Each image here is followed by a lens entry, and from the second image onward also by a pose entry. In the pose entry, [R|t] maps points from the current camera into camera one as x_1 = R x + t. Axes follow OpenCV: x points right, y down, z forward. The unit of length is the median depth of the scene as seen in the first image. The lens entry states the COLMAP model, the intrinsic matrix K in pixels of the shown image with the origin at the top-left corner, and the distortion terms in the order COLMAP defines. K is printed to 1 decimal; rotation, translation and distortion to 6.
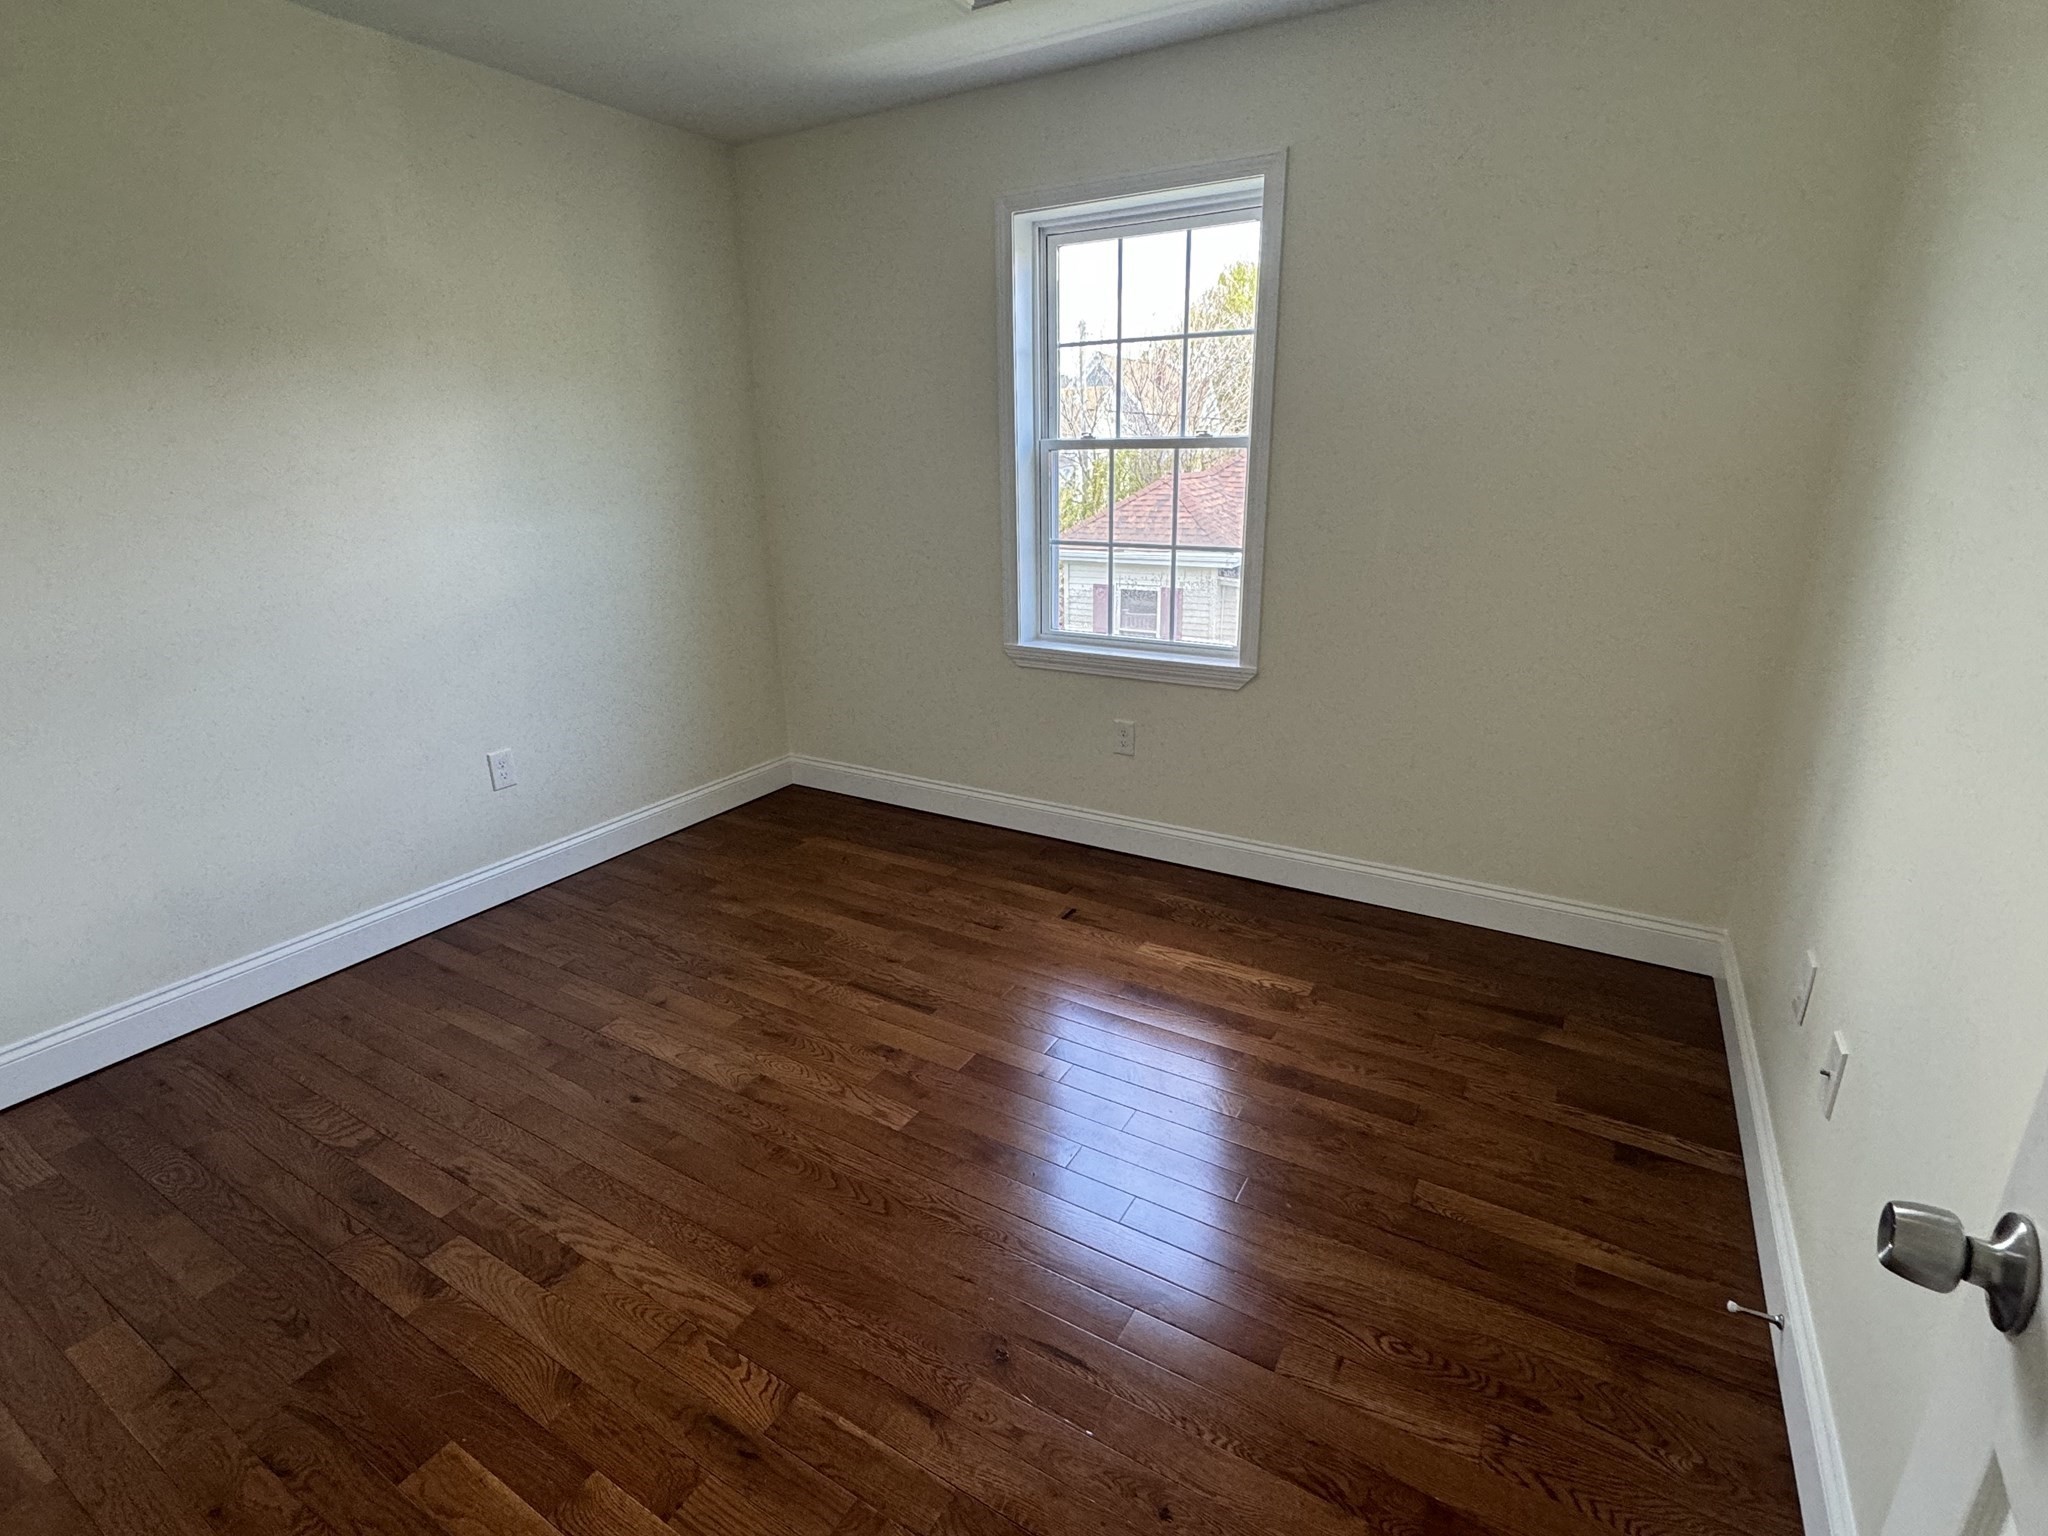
lens RADIAL K [[965.2, 0, 1043.8], [0, 965.2, 741.5], [0, 0, 1]] dist [-0.025930, -0.000523]
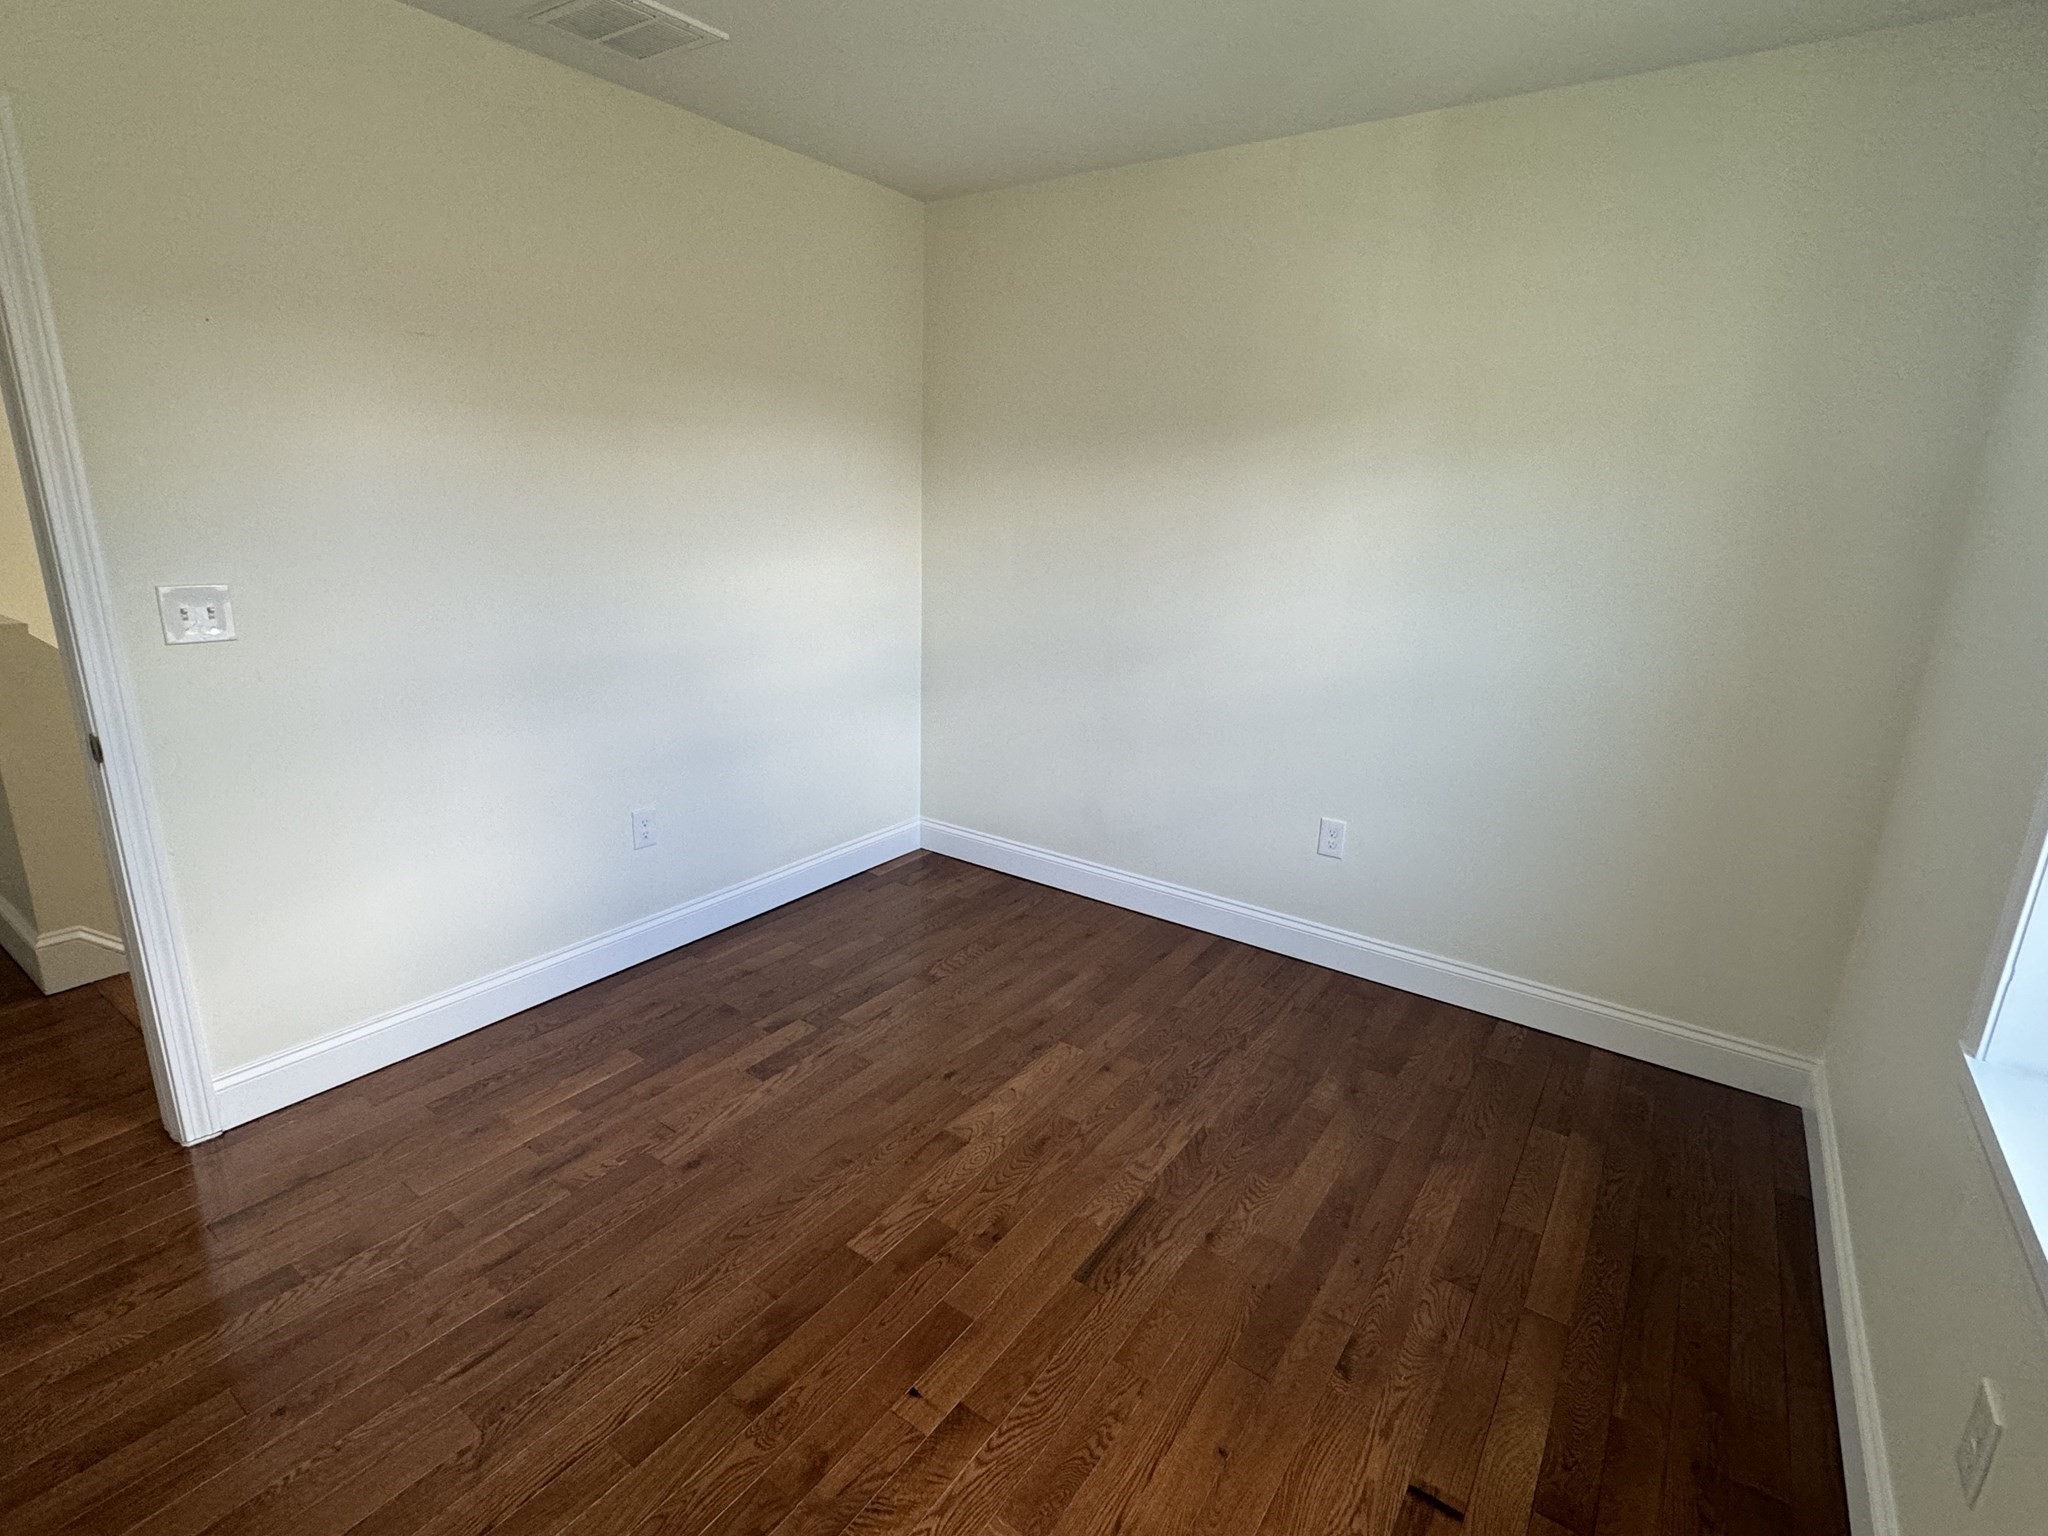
lens RADIAL K [[979.2, 0, 1019.9], [0, 979.2, 759.5], [0, 0, 1]] dist [-0.000698, -0.000793]
pose [[-0.092097, 0.270193, -0.958391, 0.513128], [-0.317967, 0.904112, 0.285445, -0.288237], [0.943618, 0.331026, 0.002647, 0.828878]]
